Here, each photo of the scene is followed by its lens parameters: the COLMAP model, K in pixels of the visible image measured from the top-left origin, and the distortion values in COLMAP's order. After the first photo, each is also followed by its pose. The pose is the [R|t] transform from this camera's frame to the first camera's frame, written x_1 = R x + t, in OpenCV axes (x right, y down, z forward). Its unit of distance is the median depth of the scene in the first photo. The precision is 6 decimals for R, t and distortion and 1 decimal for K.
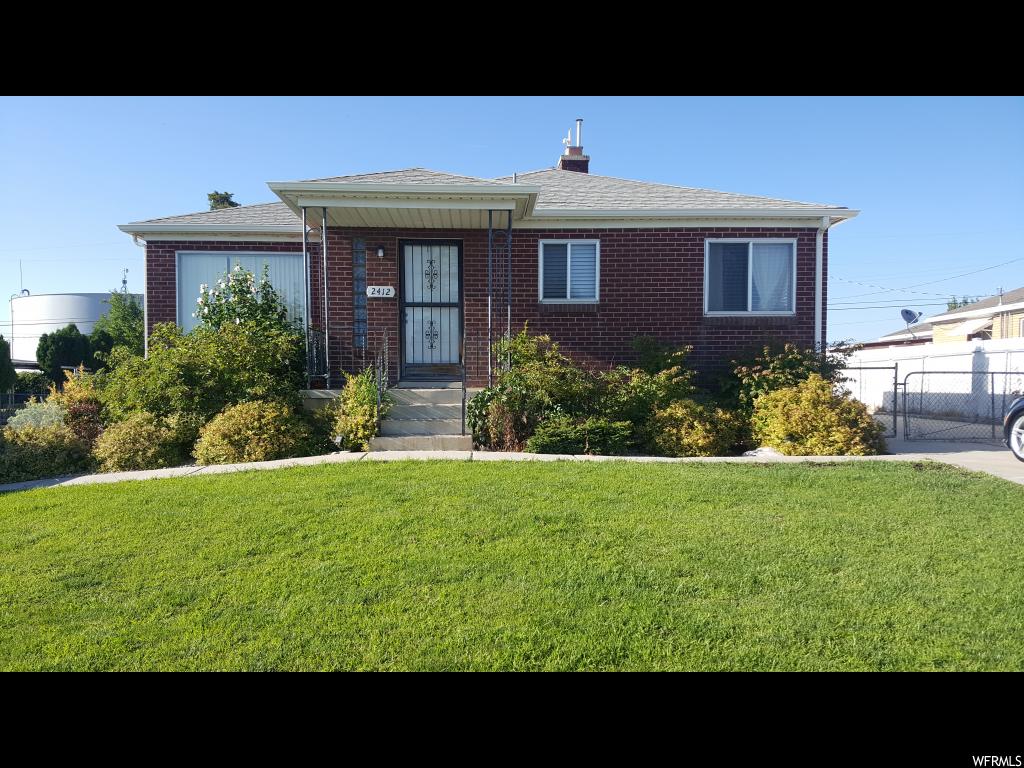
lens RADIAL K [[825.0, 0, 512.0], [0, 825.0, 384.0], [0, 0, 1]] dist [0.006571, 0.000747]
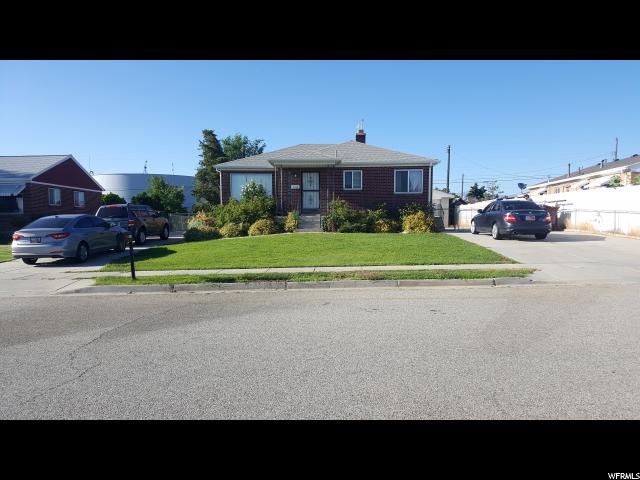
lens RADIAL K [[515.6, 0, 320.0], [0, 515.6, 240.0], [0, 0, 1]] dist [0.006571, 0.000747]
pose [[0.998030, -0.003102, -0.062658, 0.075362], [0.005356, 0.999343, 0.035845, 0.029908], [0.062506, -0.036110, 0.997391, -1.181181]]
